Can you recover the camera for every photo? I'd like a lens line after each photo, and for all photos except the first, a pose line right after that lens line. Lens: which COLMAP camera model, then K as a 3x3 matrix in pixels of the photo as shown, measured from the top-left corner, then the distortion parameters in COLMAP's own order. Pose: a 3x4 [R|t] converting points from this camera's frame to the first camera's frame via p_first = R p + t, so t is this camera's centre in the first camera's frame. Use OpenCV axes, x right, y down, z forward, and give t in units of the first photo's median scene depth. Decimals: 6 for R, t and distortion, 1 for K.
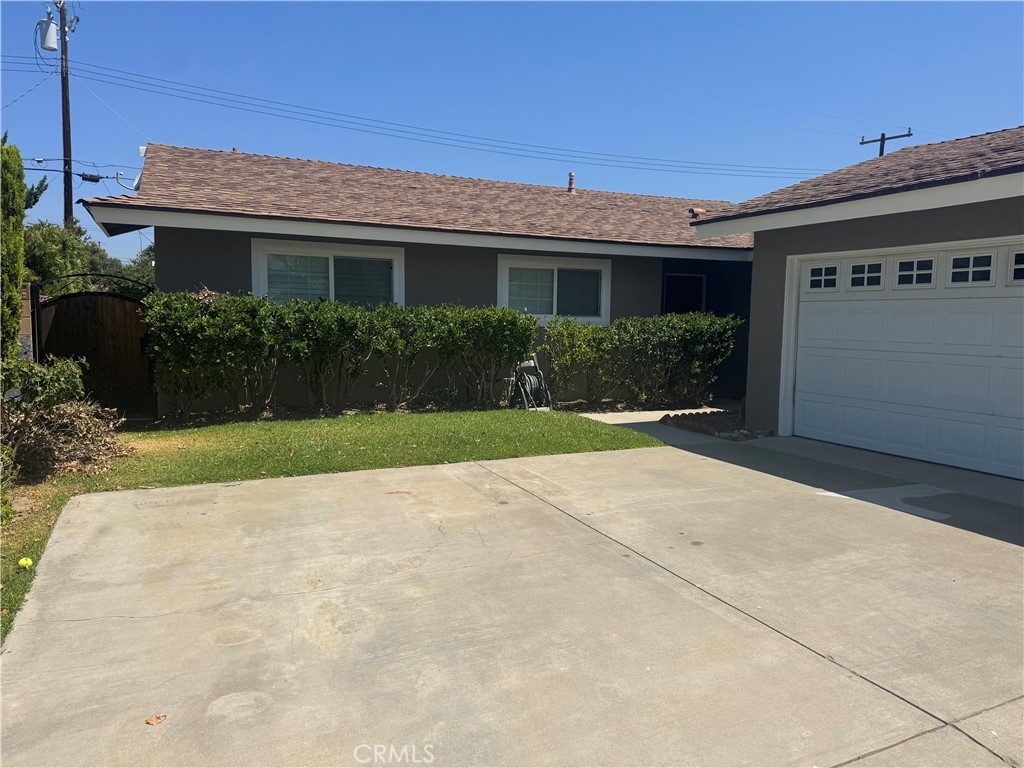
lens RADIAL K [[717.0, 0, 512.0], [0, 717.0, 384.0], [0, 0, 1]] dist [0.177071, -0.332559]
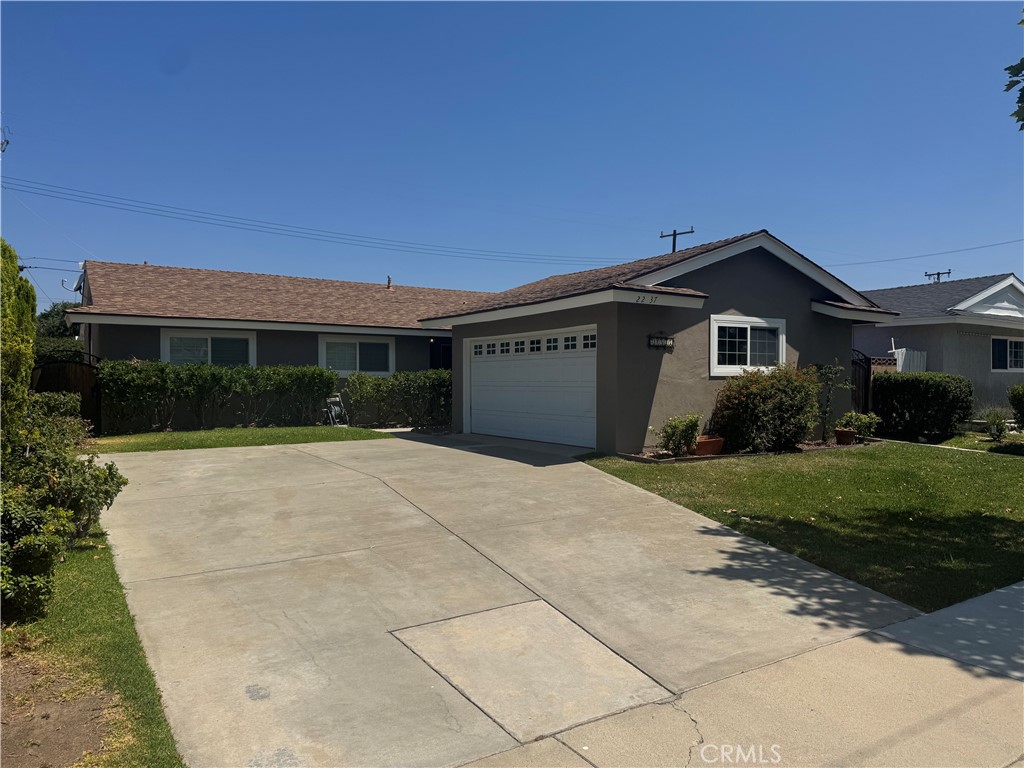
lens RADIAL K [[717.0, 0, 512.0], [0, 717.0, 384.0], [0, 0, 1]] dist [0.177071, -0.332559]
pose [[0.991747, -0.015166, 0.127313, 0.224996], [0.025659, 0.996369, -0.081184, 0.085704], [-0.125619, 0.083781, 0.988535, -0.743268]]
